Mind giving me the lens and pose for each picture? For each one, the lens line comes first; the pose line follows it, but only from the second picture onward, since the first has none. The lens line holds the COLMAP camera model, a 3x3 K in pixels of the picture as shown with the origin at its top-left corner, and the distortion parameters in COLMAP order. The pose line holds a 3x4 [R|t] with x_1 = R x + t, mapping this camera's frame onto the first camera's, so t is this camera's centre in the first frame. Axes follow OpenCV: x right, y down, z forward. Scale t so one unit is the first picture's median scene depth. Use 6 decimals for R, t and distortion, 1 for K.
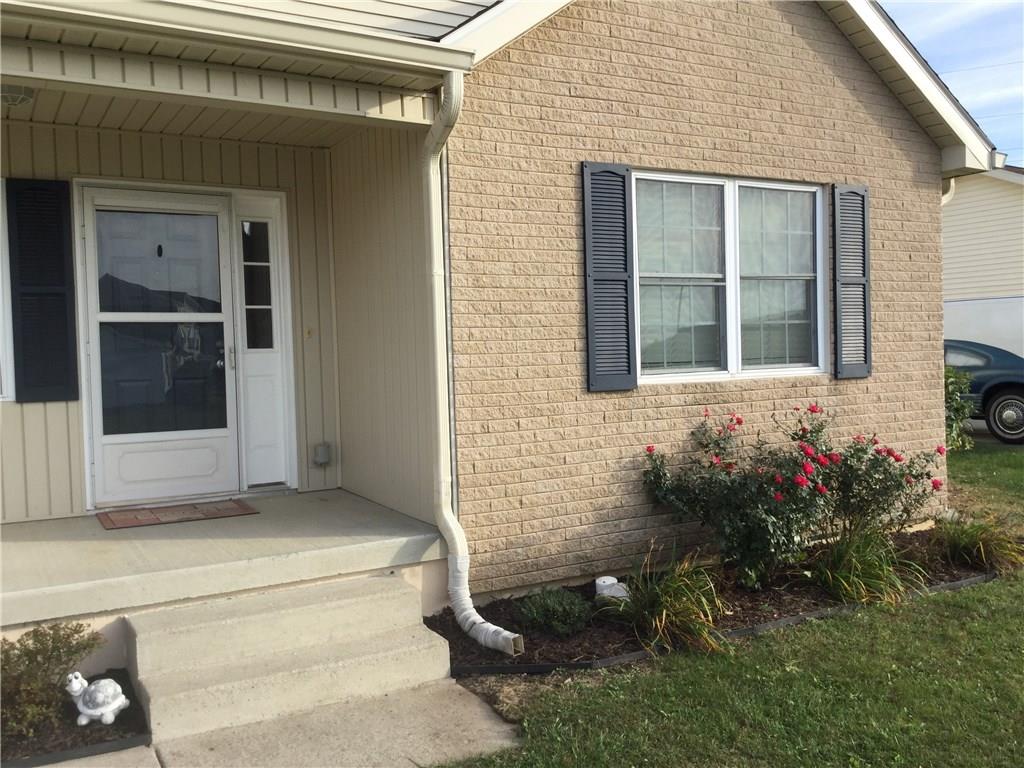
lens RADIAL K [[952.2, 0, 513.0], [0, 952.2, 384.5], [0, 0, 1]] dist [0.030961, 0.000000]
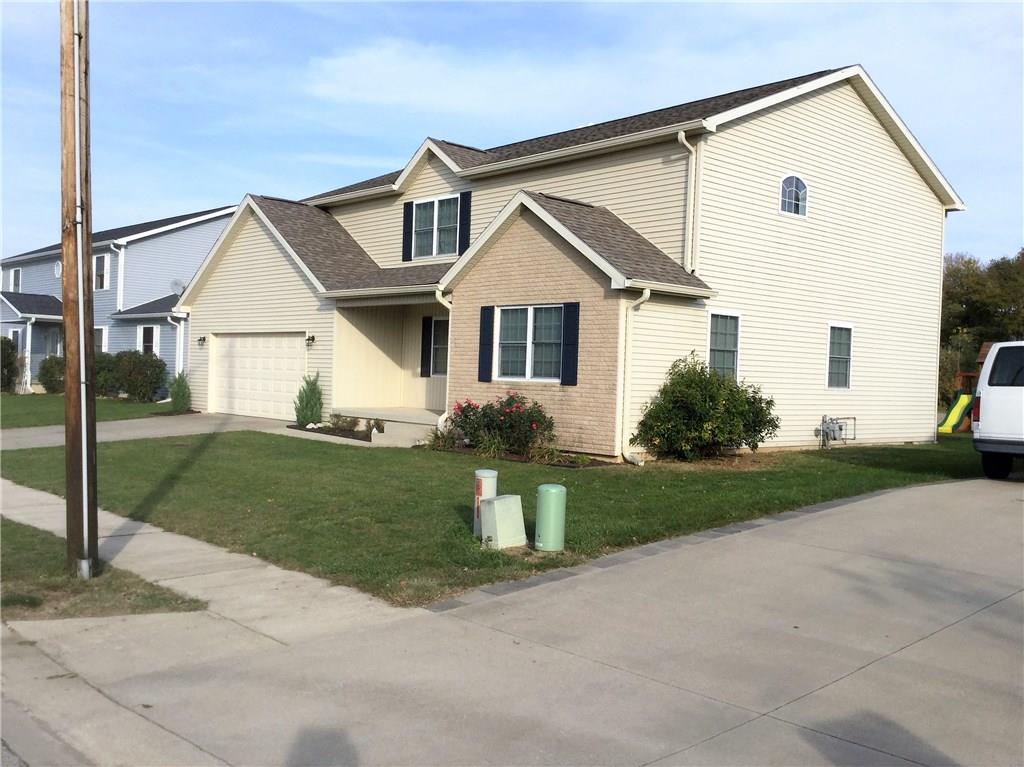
lens RADIAL K [[952.2, 0, 513.3], [0, 952.2, 375.5], [0, 0, 1]] dist [0.030961, 0.000000]
pose [[0.220819, 0.035718, -0.974661, 2.890128], [-0.068317, 0.997441, 0.021075, -0.077555], [0.972919, 0.061932, 0.222694, 0.394247]]
